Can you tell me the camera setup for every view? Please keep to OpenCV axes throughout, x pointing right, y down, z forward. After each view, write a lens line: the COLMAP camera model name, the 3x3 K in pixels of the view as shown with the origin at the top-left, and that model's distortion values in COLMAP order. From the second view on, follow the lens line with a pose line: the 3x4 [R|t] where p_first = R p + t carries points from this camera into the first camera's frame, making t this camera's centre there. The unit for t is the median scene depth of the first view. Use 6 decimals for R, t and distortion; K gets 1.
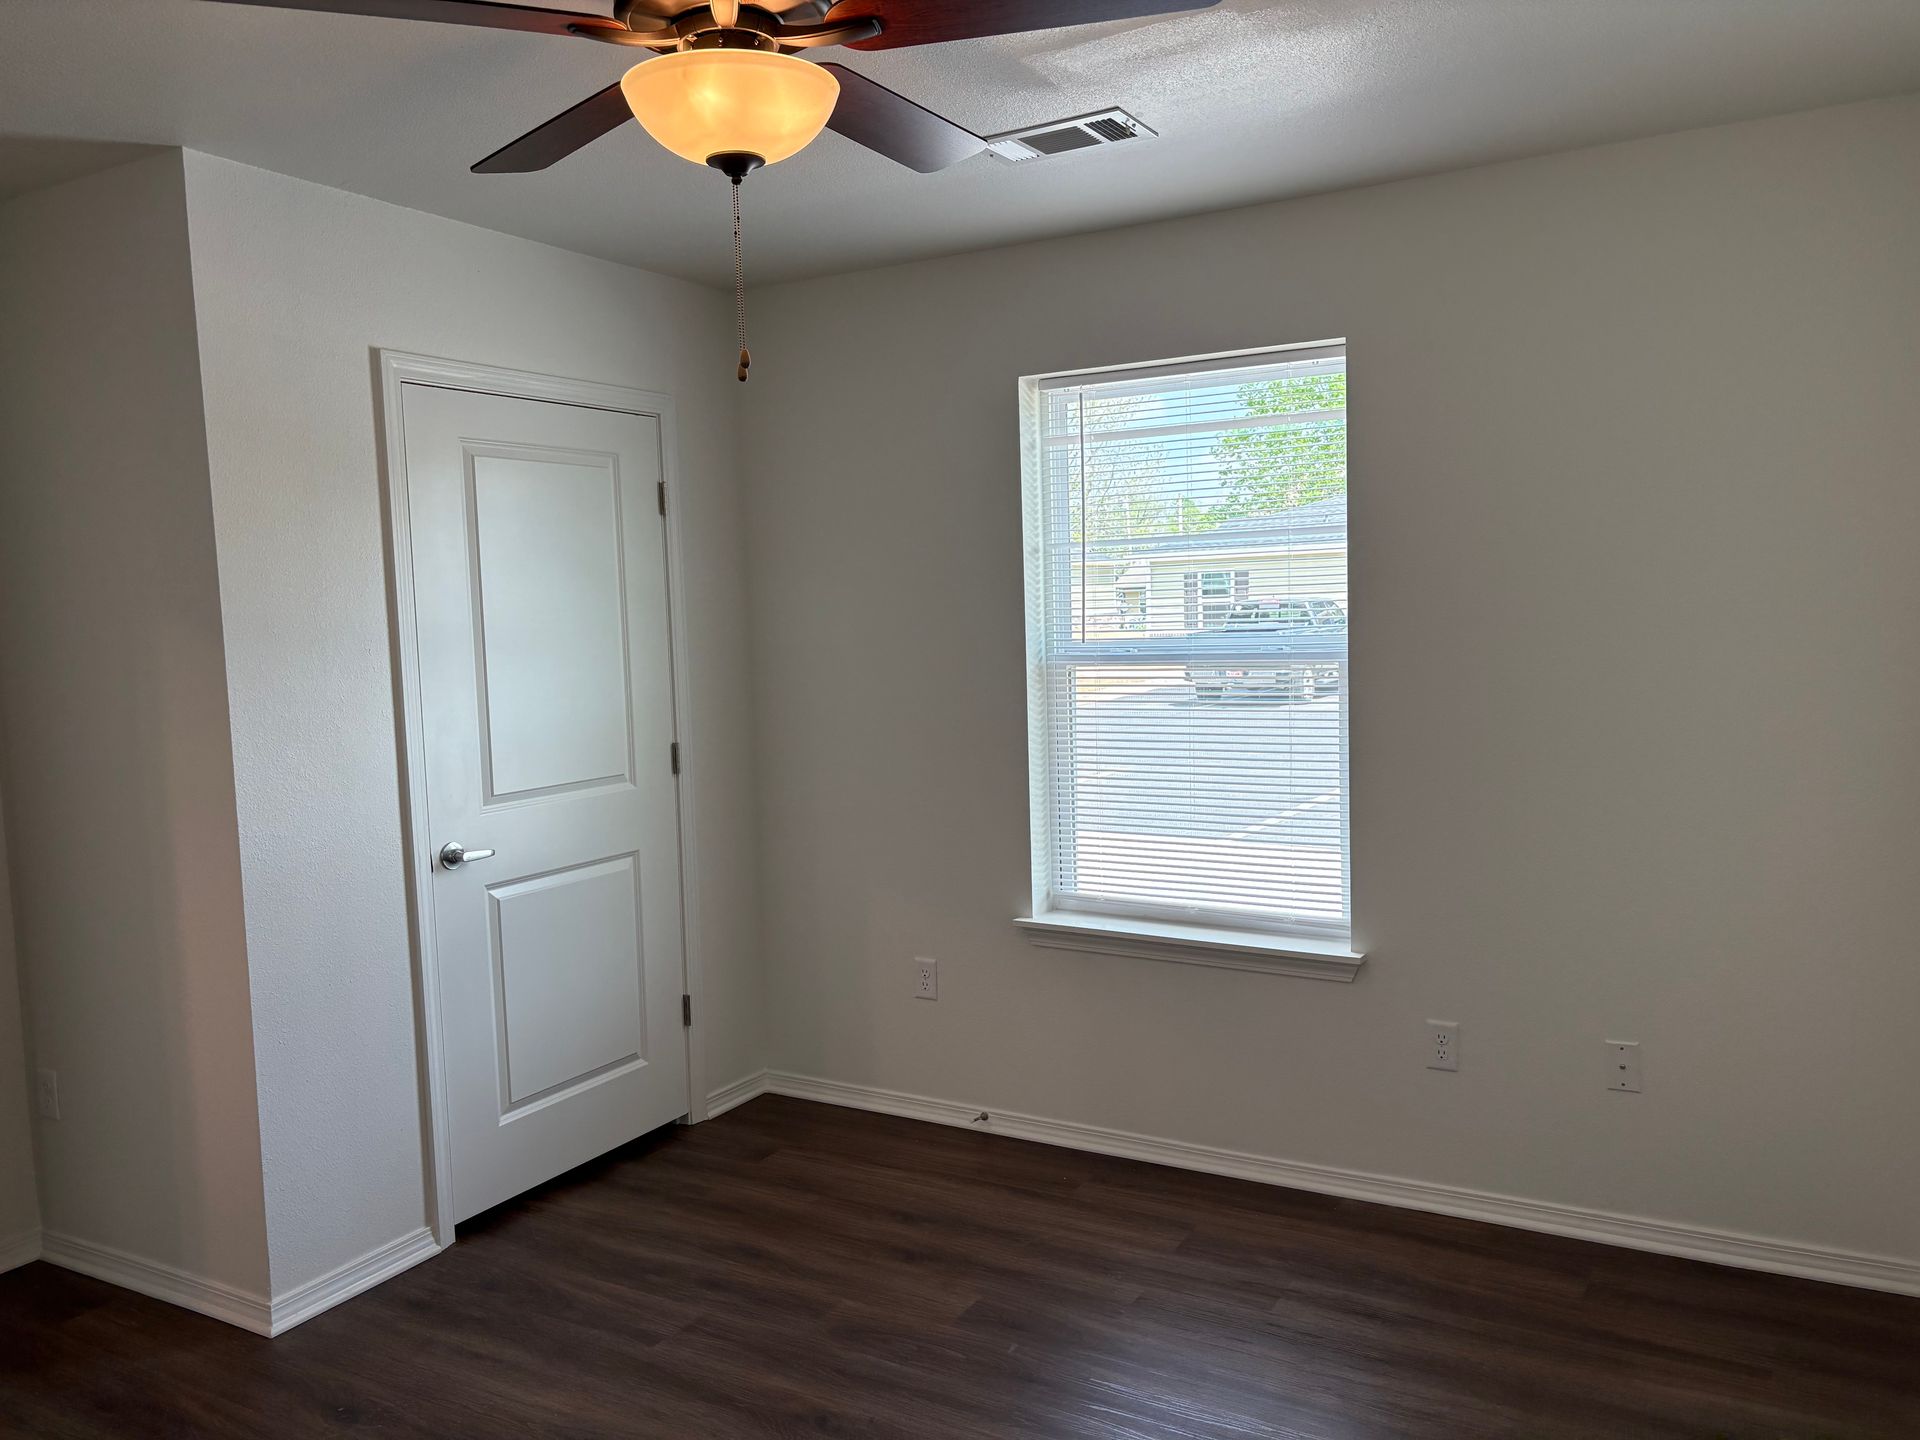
lens RADIAL K [[1454.4, 0, 964.1], [0, 1454.4, 723.0], [0, 0, 1]] dist [0.073651, -0.040653]
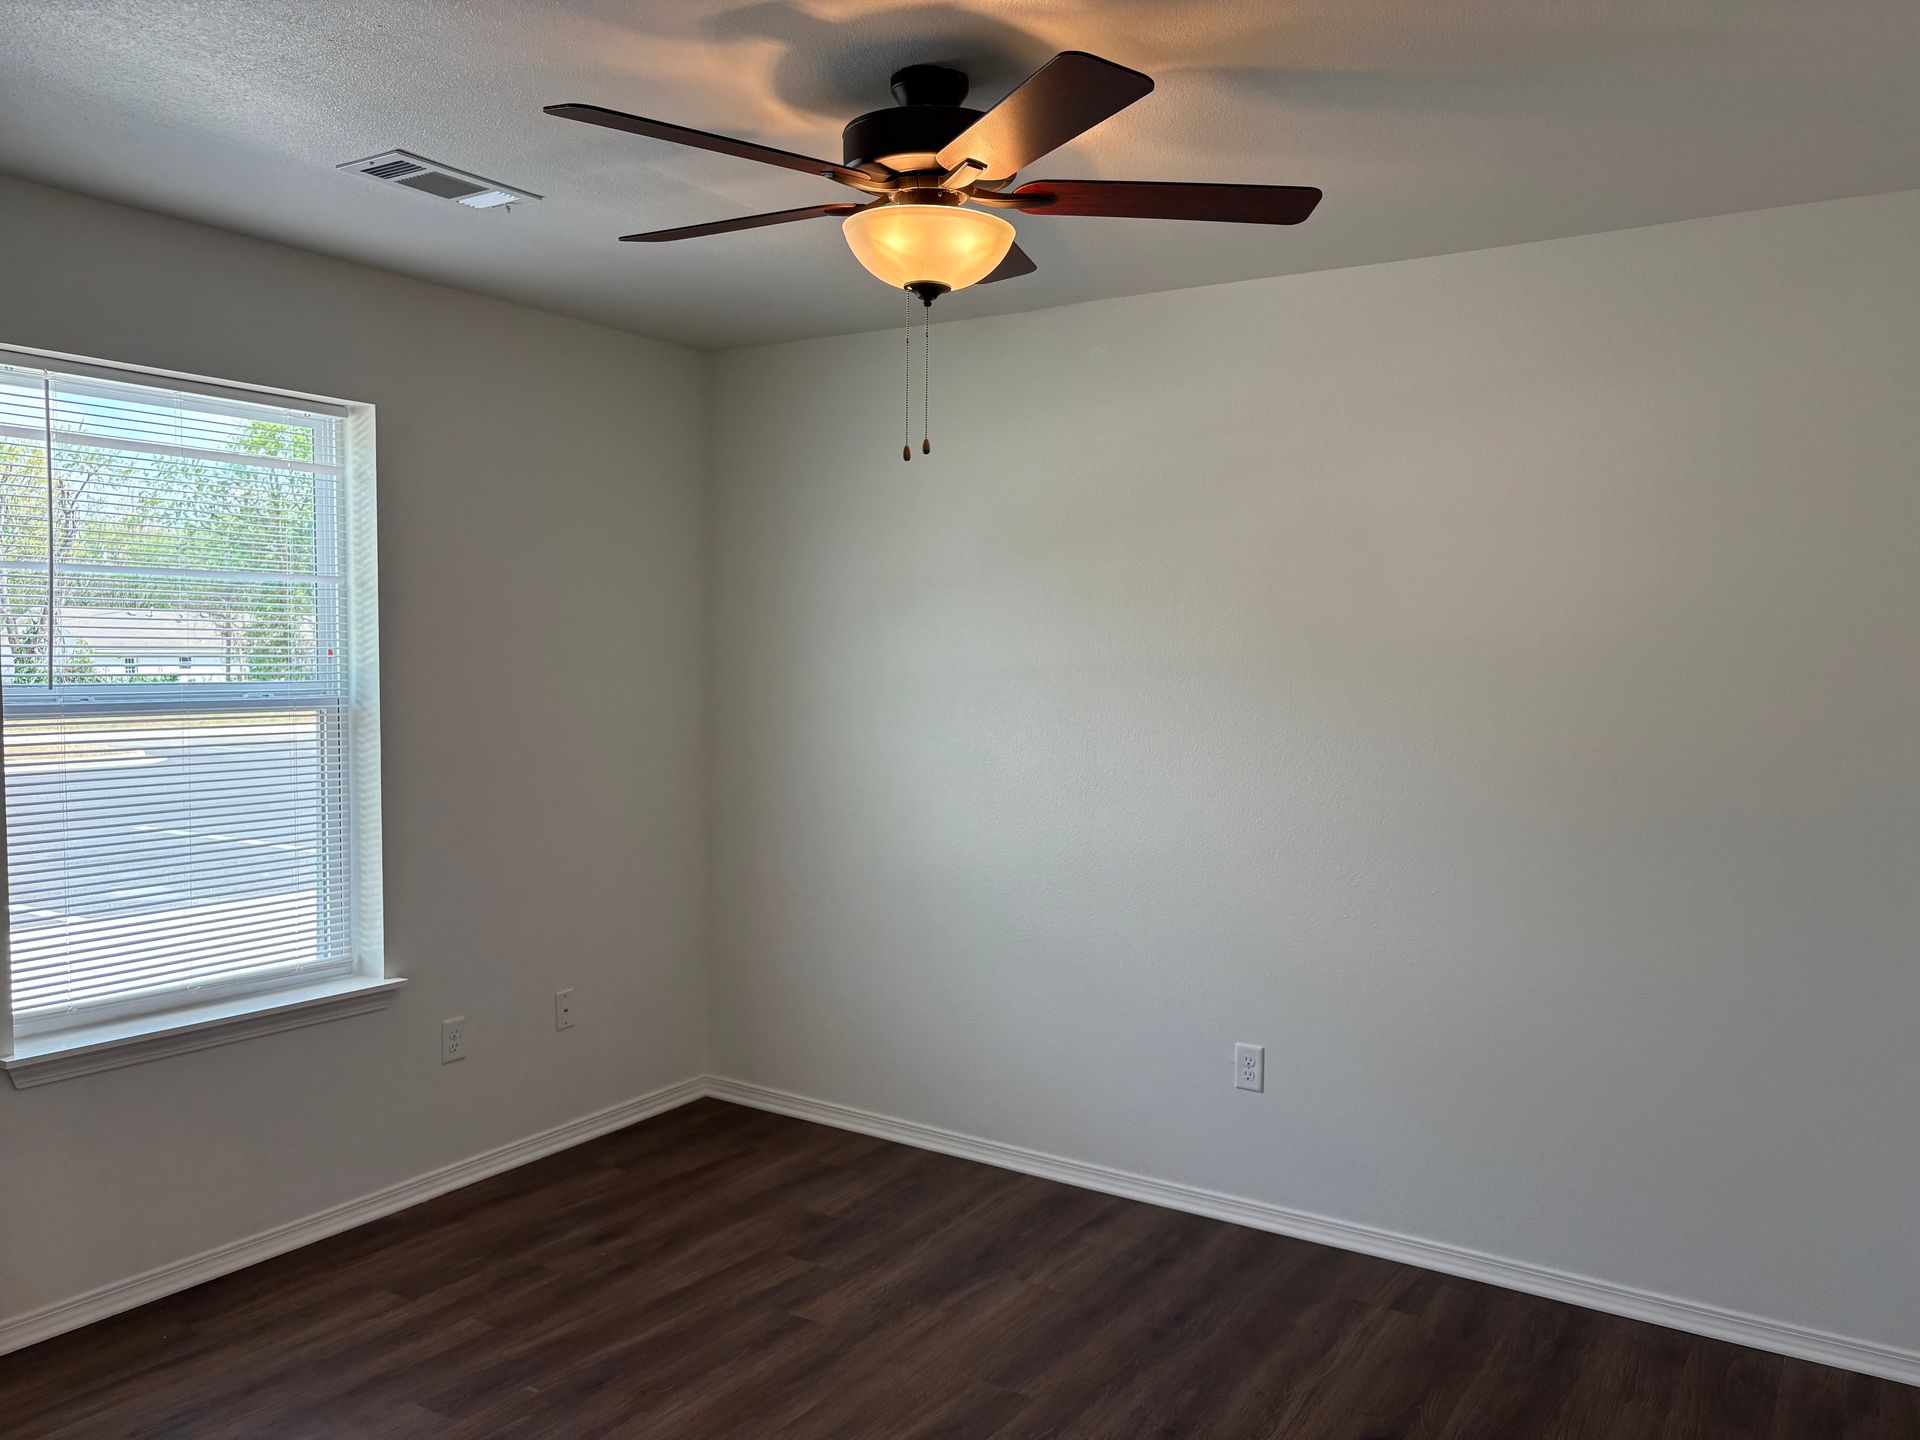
lens RADIAL K [[1454.4, 0, 963.0], [0, 1454.4, 716.3], [0, 0, 1]] dist [0.073651, -0.040653]
pose [[0.085977, -0.014101, 0.996197, -0.751335], [0.076020, 0.997078, 0.007552, -0.009500], [-0.993393, 0.075081, 0.086797, 0.475197]]
